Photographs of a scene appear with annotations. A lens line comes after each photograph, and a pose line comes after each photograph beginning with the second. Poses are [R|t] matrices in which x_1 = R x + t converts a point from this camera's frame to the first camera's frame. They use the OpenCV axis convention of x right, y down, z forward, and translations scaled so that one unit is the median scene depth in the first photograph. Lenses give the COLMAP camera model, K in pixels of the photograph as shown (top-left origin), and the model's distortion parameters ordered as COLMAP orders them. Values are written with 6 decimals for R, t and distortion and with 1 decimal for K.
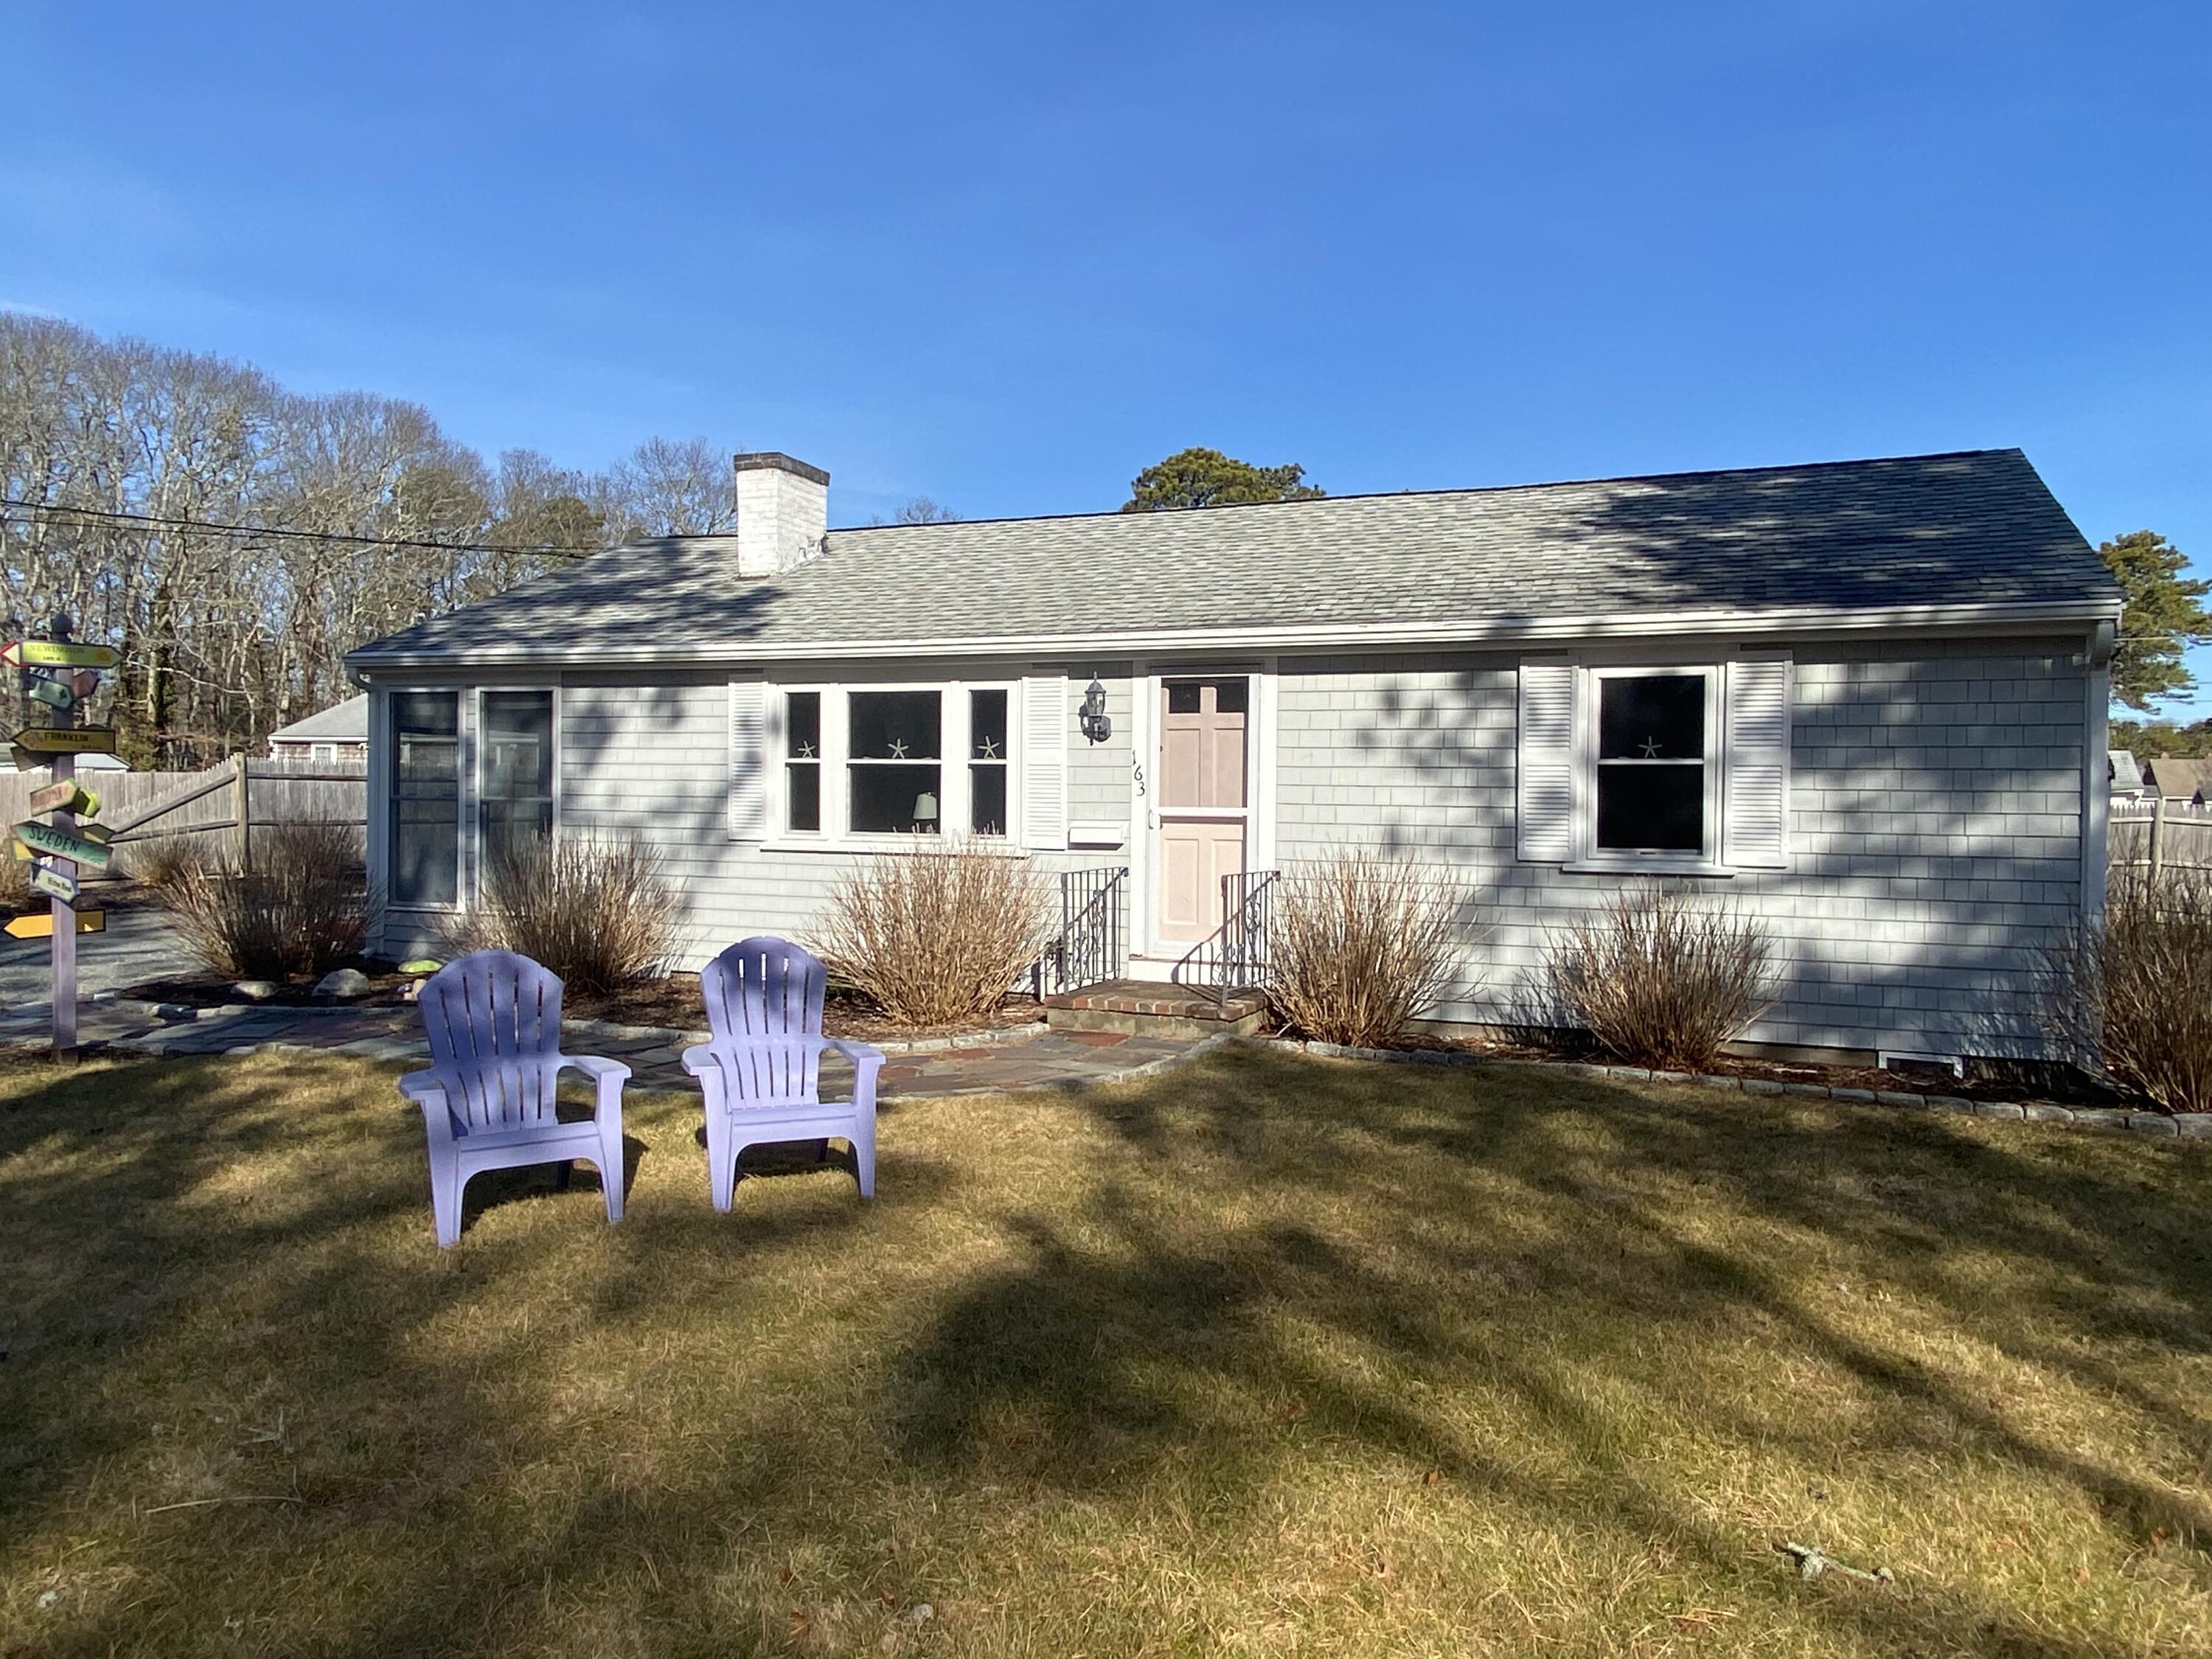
lens RADIAL K [[1530.9, 0, 1106.0], [0, 1530.9, 829.5], [0, 0, 1]] dist [0.023585, 0.000906]
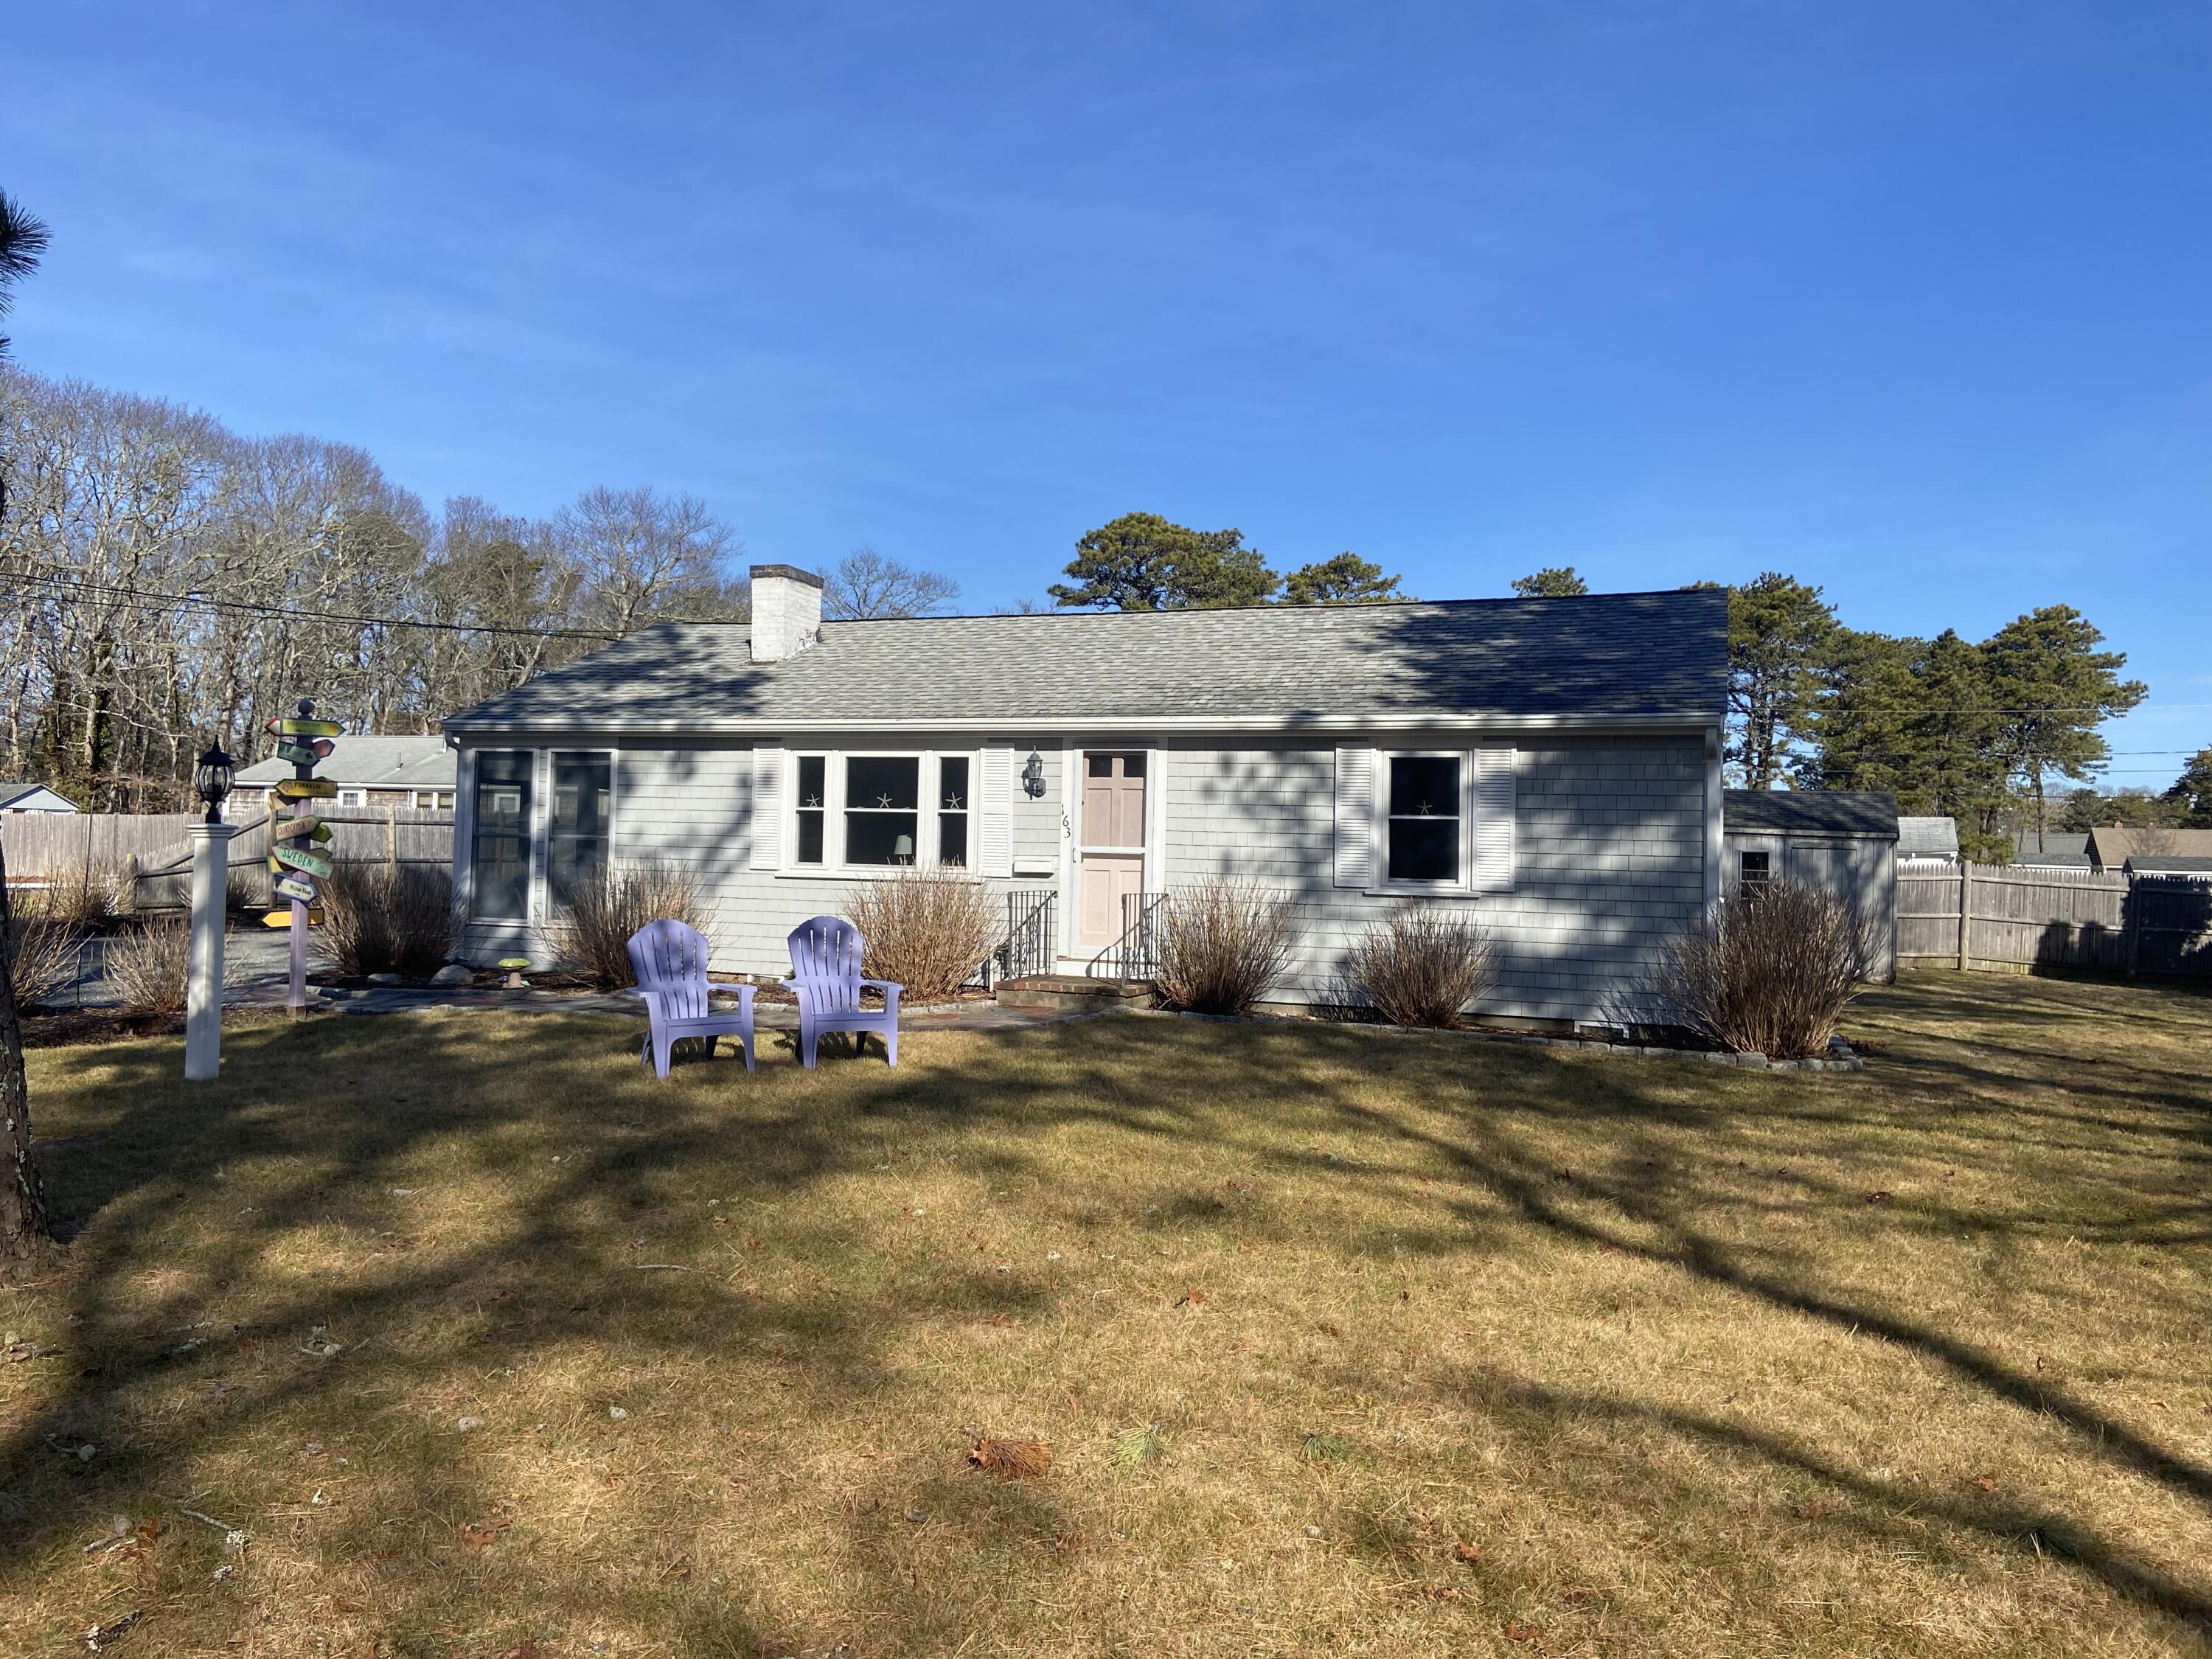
lens RADIAL K [[1699.7, 0, 1106.0], [0, 1699.7, 829.5], [0, 0, 1]] dist [-0.002039, -0.000217]
pose [[0.999386, 0.012352, 0.032785, 0.007127], [-0.011130, 0.999245, -0.037211, 0.024019], [-0.033220, 0.036823, 0.998769, -0.457371]]
